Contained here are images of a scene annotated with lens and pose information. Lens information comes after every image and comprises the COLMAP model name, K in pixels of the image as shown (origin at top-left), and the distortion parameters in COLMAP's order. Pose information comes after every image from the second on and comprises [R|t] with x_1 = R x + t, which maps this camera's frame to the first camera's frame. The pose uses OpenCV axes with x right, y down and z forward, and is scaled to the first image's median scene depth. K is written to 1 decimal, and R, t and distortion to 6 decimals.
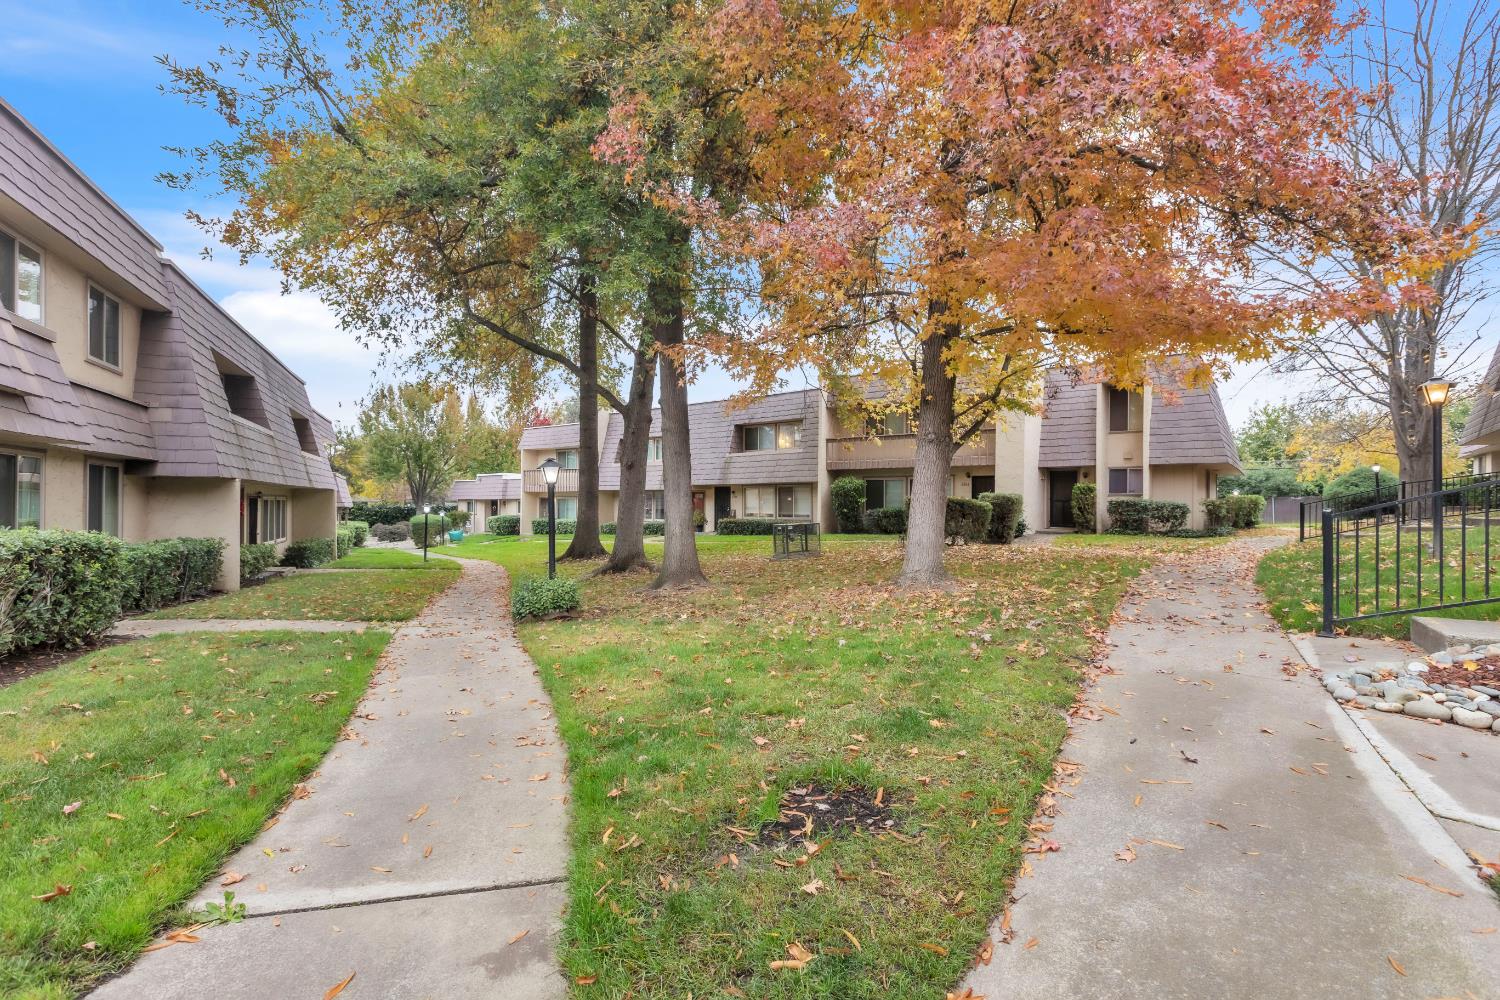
lens RADIAL K [[718.5, 0, 750.0], [0, 718.5, 500.0], [0, 0, 1]] dist [0.002132, 0.000313]
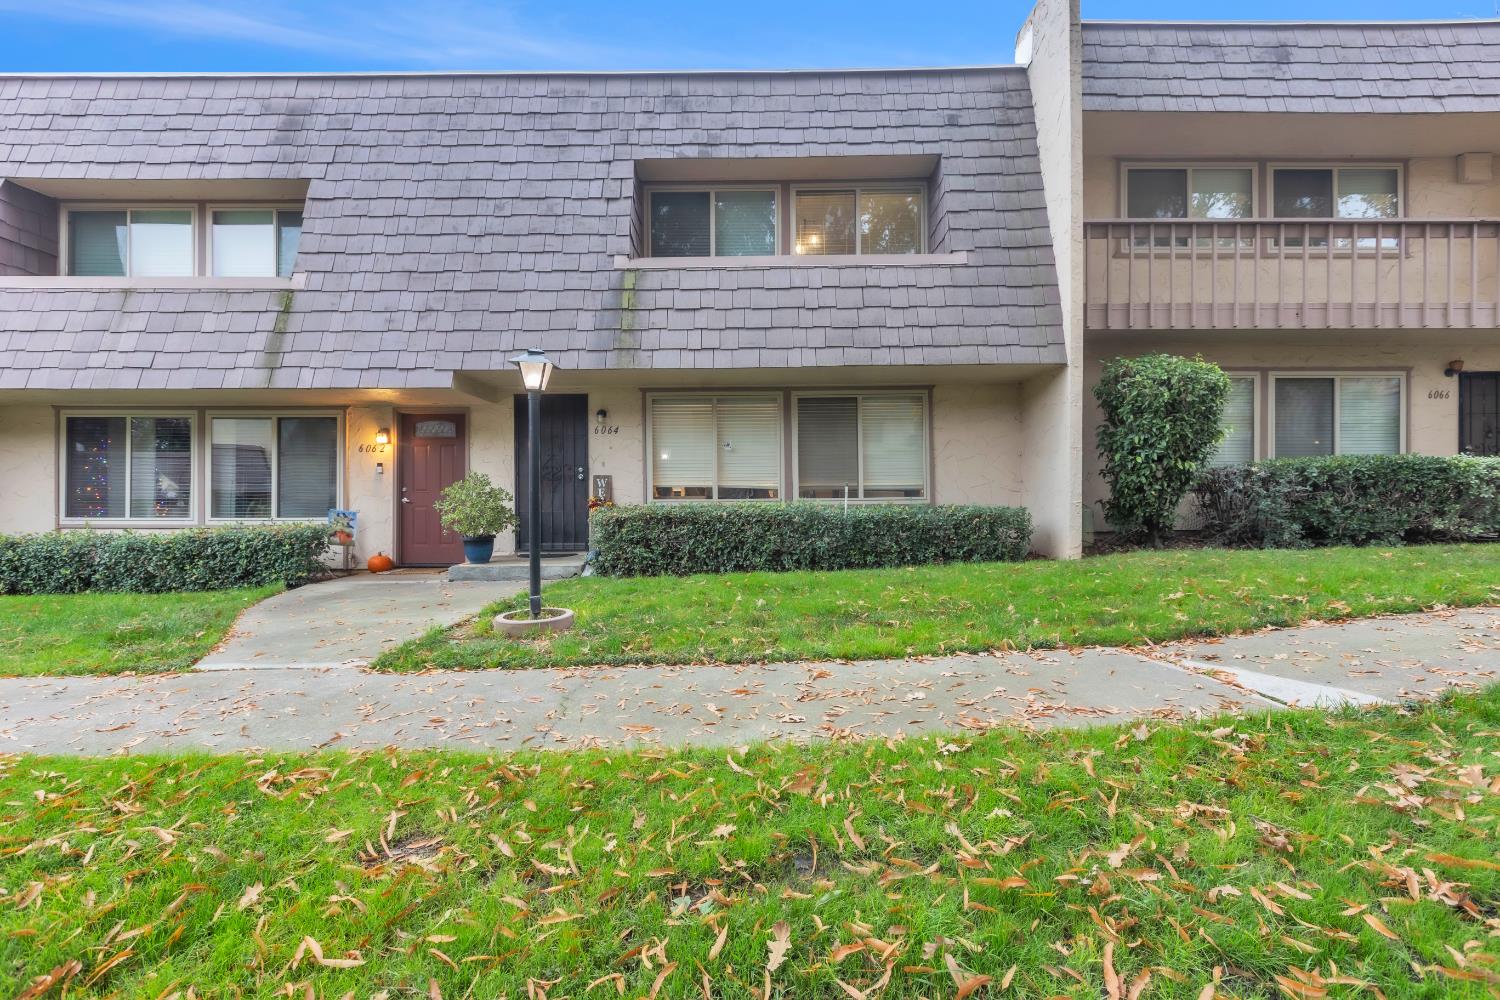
lens RADIAL K [[718.5, 0, 750.0], [0, 718.5, 500.0], [0, 0, 1]] dist [0.002132, 0.000313]
pose [[0.772202, -0.007965, 0.635327, -0.164270], [0.005996, 0.999968, 0.005248, 0.022533], [-0.635349, -0.000243, 0.772225, 0.776931]]
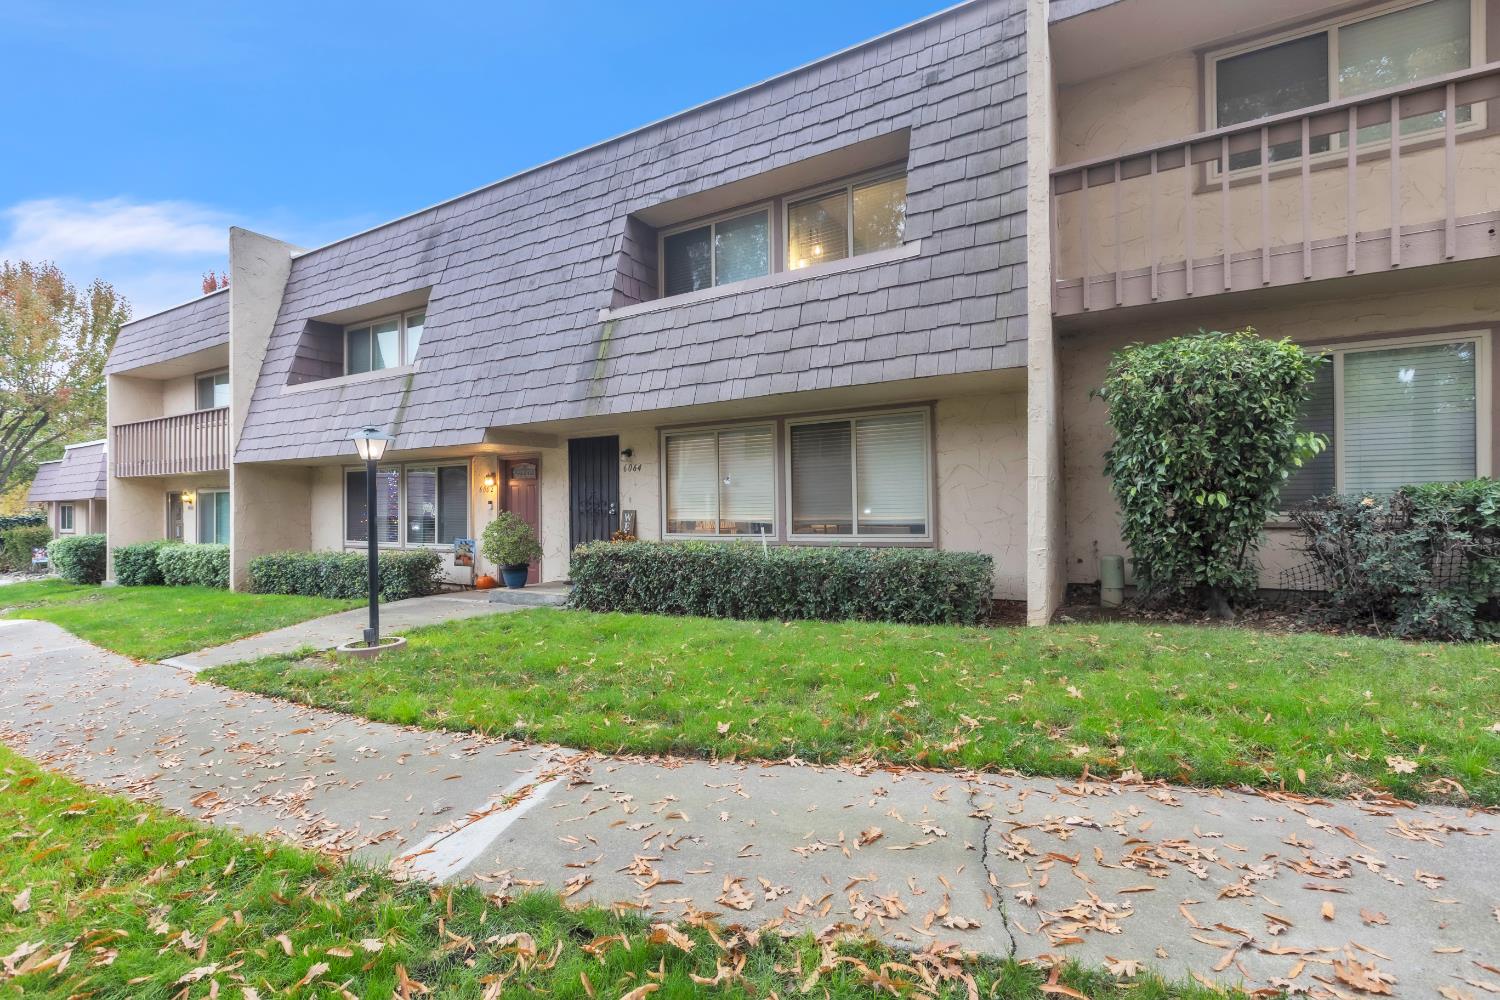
lens RADIAL K [[744.7, 0, 750.0], [0, 744.7, 500.0], [0, 0, 1]] dist [0.000774, 0.000125]
pose [[0.993305, -0.016076, 0.114400, -0.009044], [0.016663, 0.999852, -0.004174, 0.011402], [-0.114316, 0.006052, 0.993426, 0.712082]]
